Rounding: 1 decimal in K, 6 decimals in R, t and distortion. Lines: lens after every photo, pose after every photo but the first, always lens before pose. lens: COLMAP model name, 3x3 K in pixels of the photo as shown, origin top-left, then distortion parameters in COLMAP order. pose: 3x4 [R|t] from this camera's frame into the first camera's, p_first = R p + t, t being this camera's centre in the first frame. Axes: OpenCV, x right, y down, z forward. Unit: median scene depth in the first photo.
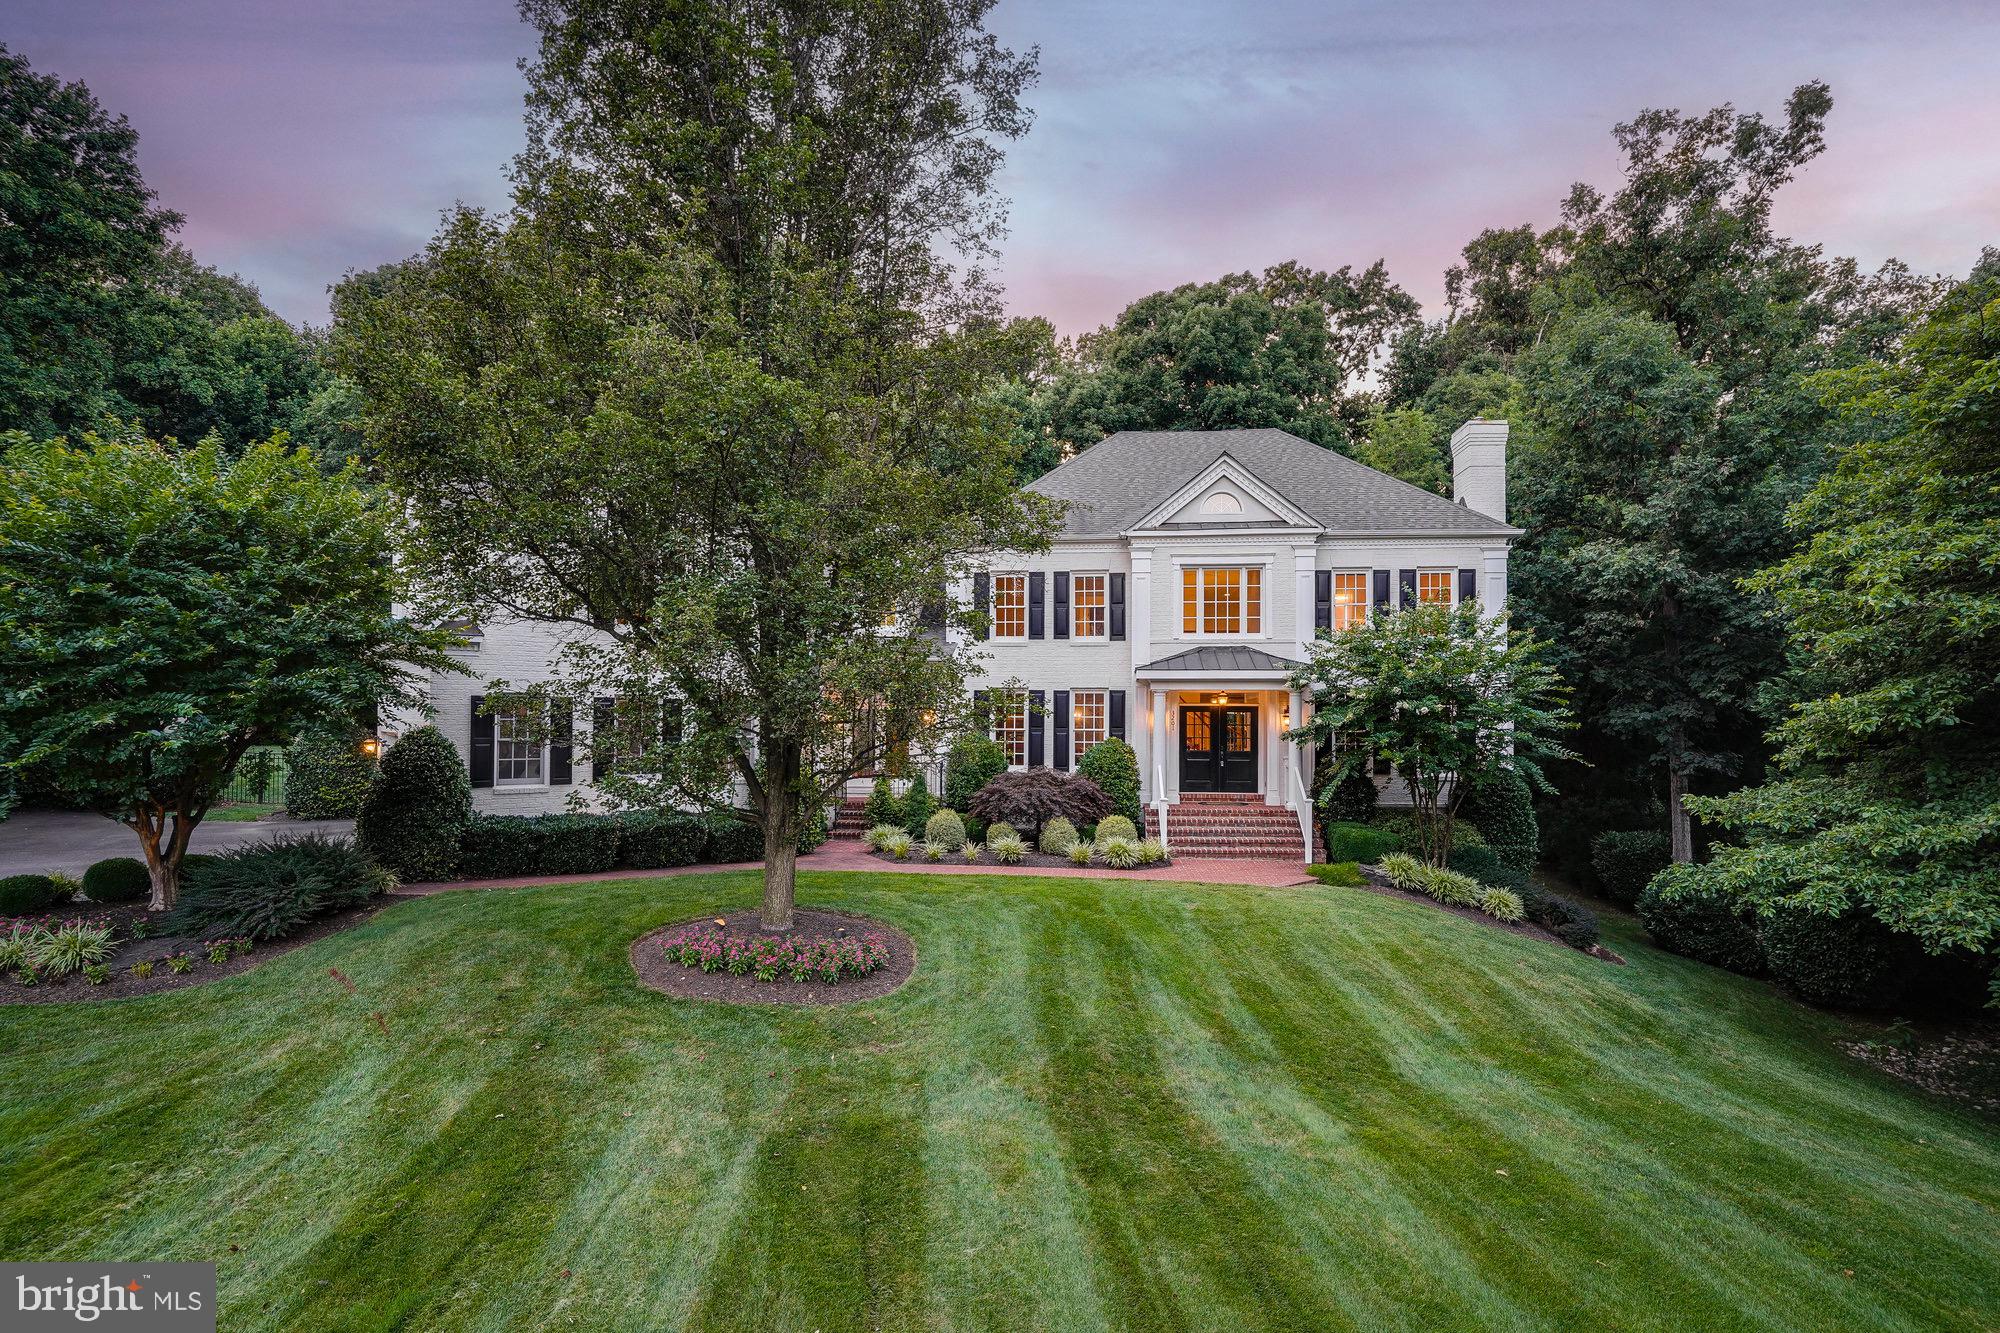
lens RADIAL K [[898.7, 0, 1031.1], [0, 898.7, 744.6], [0, 0, 1]] dist [-0.000489, 0.000094]
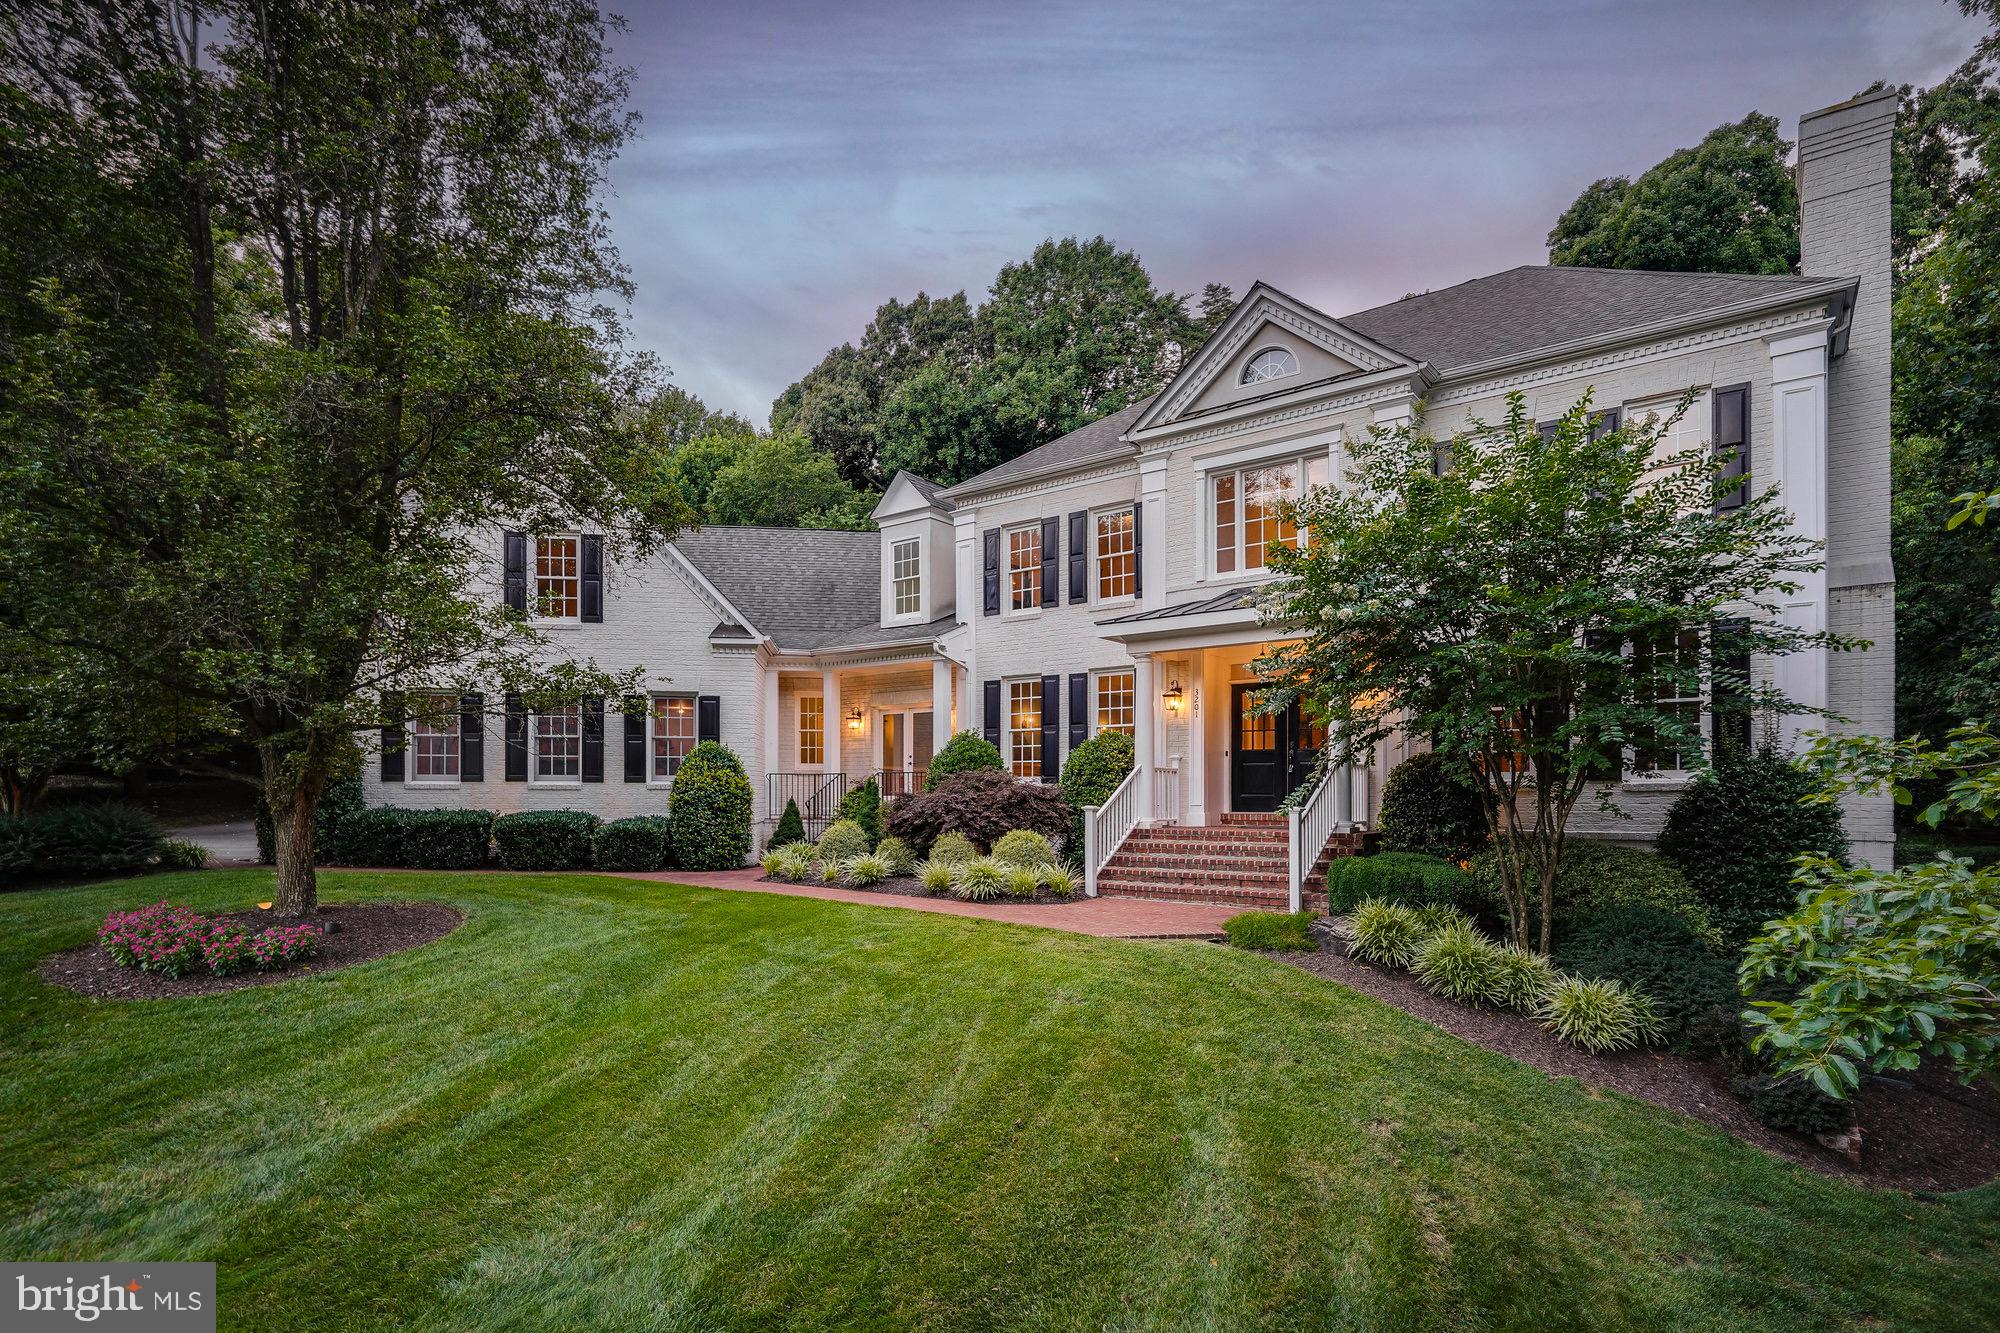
lens RADIAL K [[941.3, 0, 1092.5], [0, 941.3, 809.2], [0, 0, 1]] dist [0.001609, 0.000429]
pose [[0.869485, 0.001498, -0.493958, 0.465203], [-0.009032, 0.999876, -0.012866, 0.066577], [0.493877, 0.015649, 0.869391, 0.368038]]
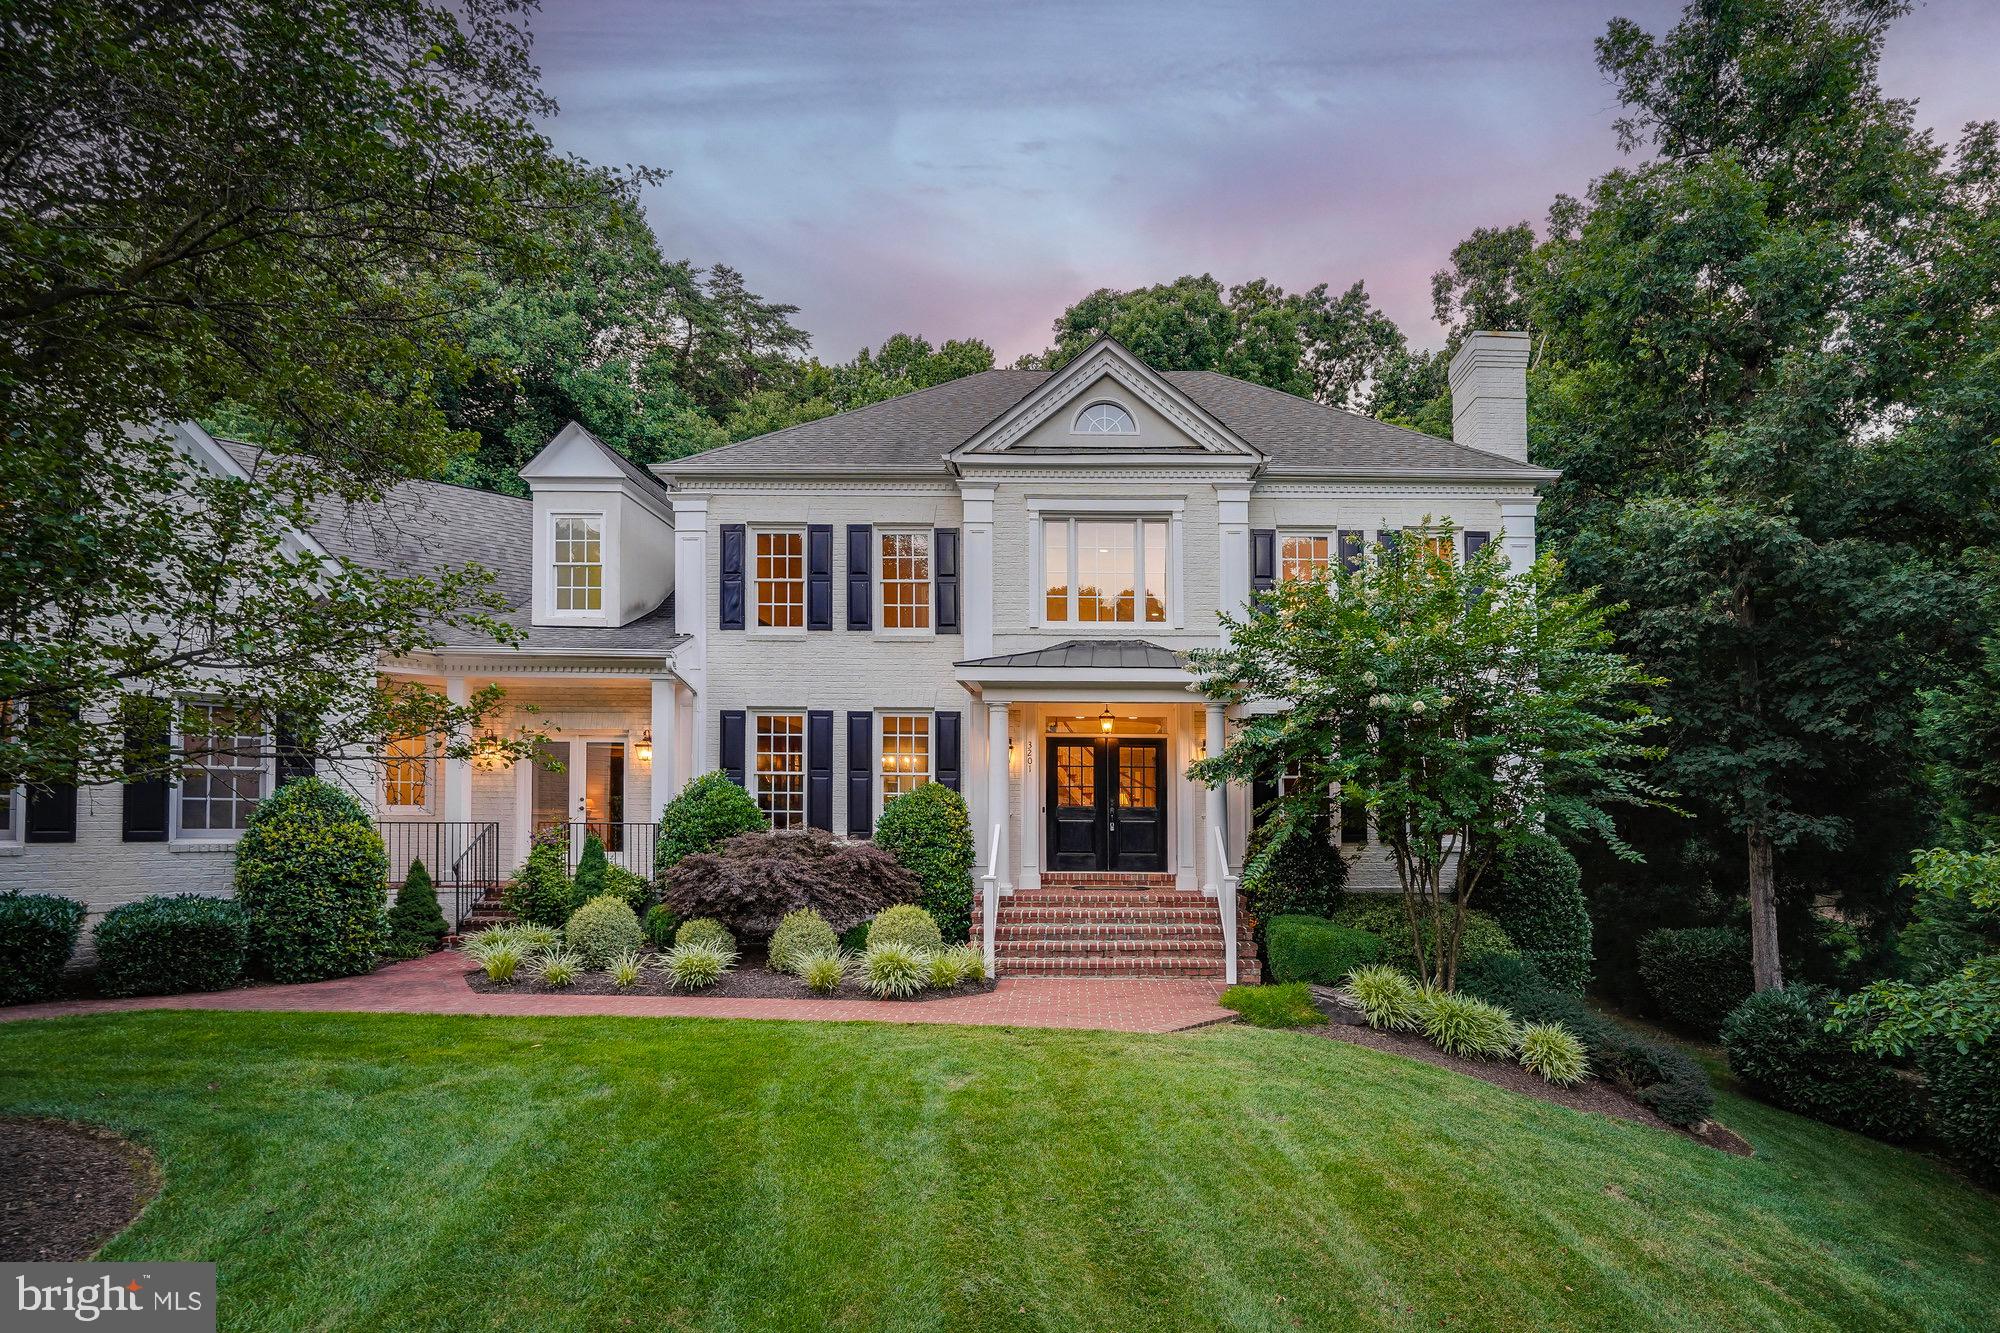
lens RADIAL K [[951.2, 0, 1071.5], [0, 951.2, 821.1], [0, 0, 1]] dist [-0.003330, 0.000246]
pose [[0.997713, 0.000132, 0.067597, 0.149906], [0.001463, 0.999722, -0.023543, 0.036238], [-0.067582, 0.023588, 0.997435, 0.350935]]
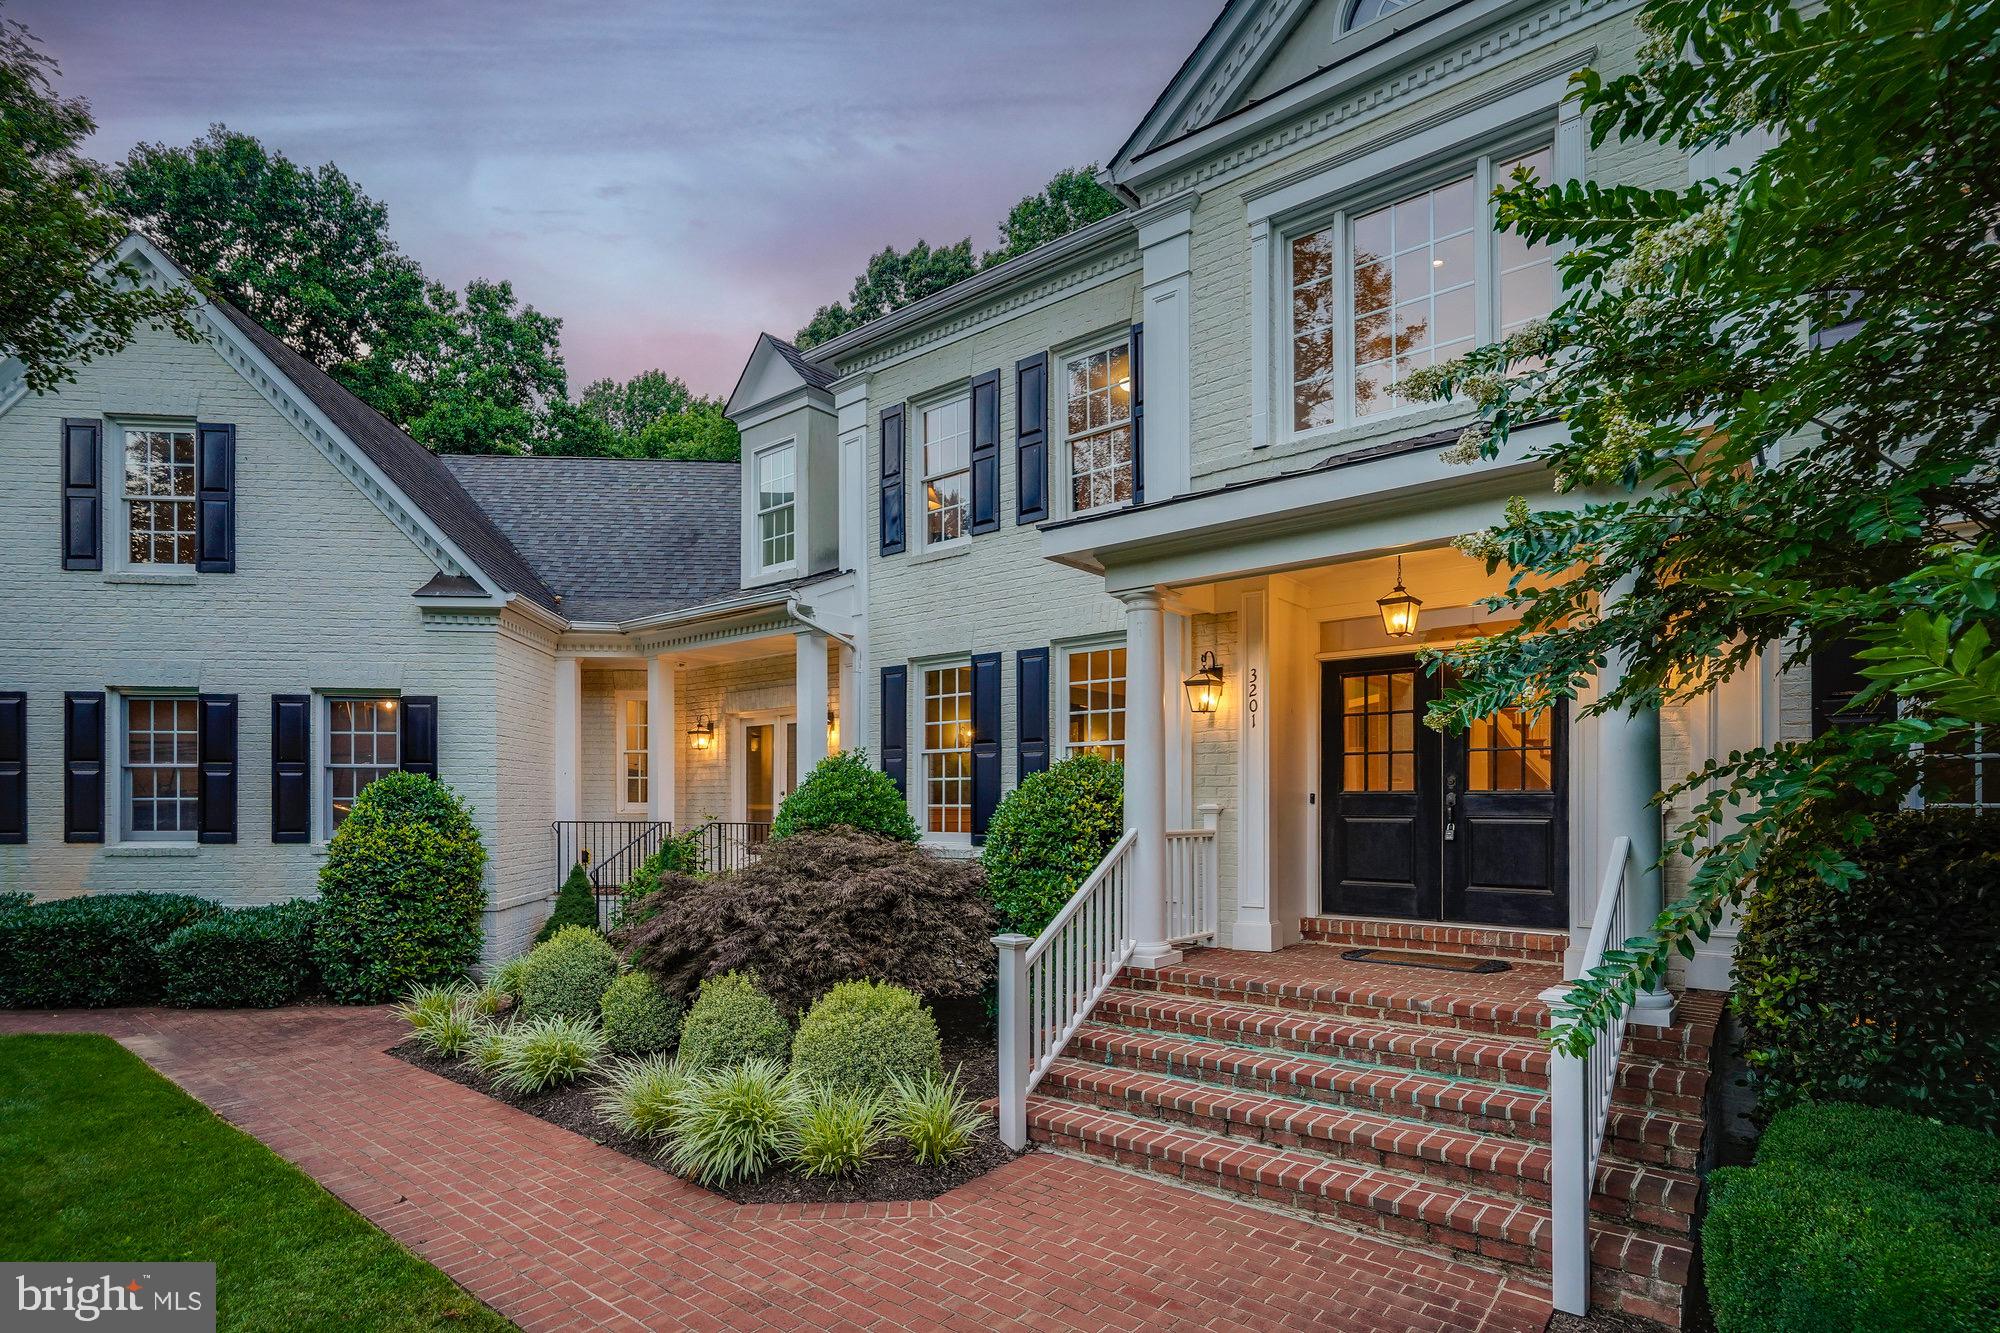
lens RADIAL K [[951.2, 0, 1071.5], [0, 951.2, 821.1], [0, 0, 1]] dist [-0.003330, 0.000246]
pose [[0.840862, 0.000782, -0.541250, 0.308002], [-0.009718, 0.999860, -0.013653, 0.025505], [0.541163, 0.016740, 0.840751, 0.709182]]
